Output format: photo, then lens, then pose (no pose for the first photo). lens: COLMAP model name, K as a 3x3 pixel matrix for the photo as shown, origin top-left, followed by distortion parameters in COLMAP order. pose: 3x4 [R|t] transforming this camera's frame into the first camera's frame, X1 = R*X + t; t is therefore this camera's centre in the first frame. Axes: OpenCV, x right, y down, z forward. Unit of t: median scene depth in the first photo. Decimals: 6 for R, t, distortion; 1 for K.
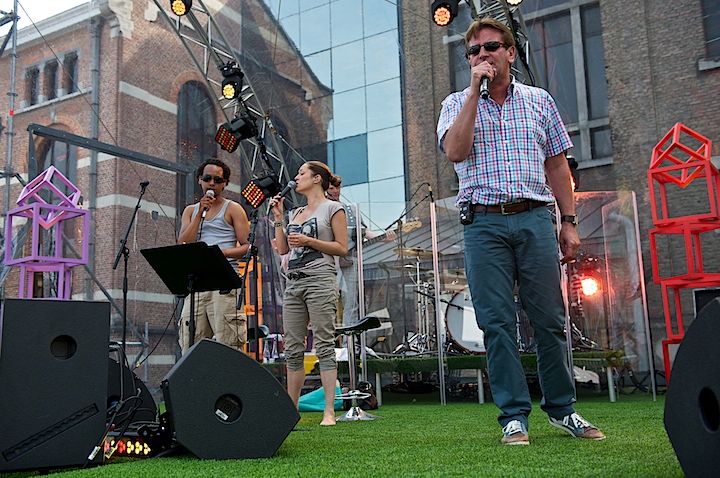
lens RADIAL K [[752.5, 0, 360.0], [0, 752.5, 239.0], [0, 0, 1]] dist [0.057788, 0.013968]
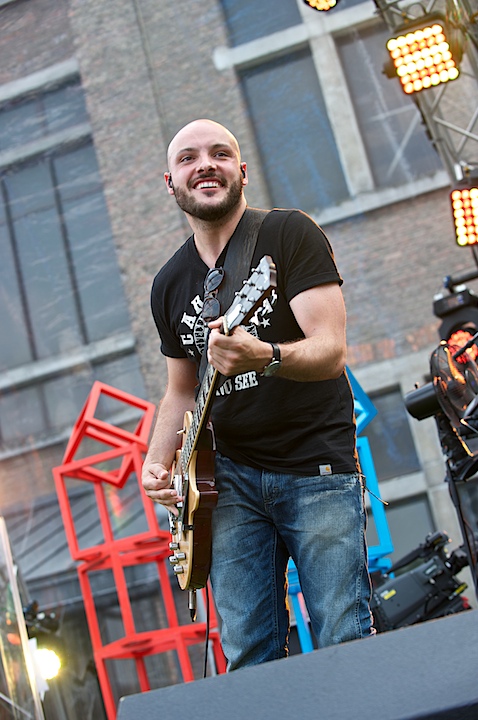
lens RADIAL K [[1503.2, 0, 239.0], [0, 1503.2, 360.0], [0, 0, 1]] dist [-0.326853, 0.025735]
pose [[0.959905, -0.114900, 0.255695, 0.124231], [0.144725, 0.984303, -0.101003, -0.019162], [-0.240076, 0.133959, 0.961467, -0.088222]]
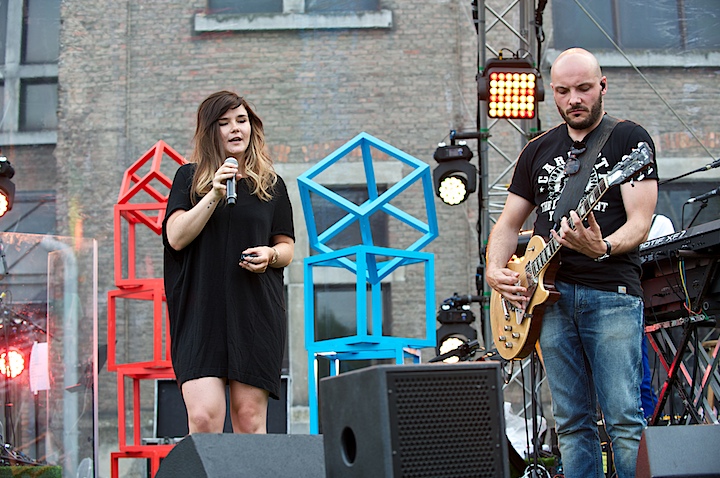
lens RADIAL K [[1488.9, 0, 360.0], [0, 1488.9, 239.0], [0, 0, 1]] dist [-0.348261, -0.092337]
pose [[0.848423, 0.097444, 0.520273, -0.065825], [-0.096079, 0.994932, -0.029665, -0.022710], [-0.520526, -0.024819, 0.853485, -0.134612]]
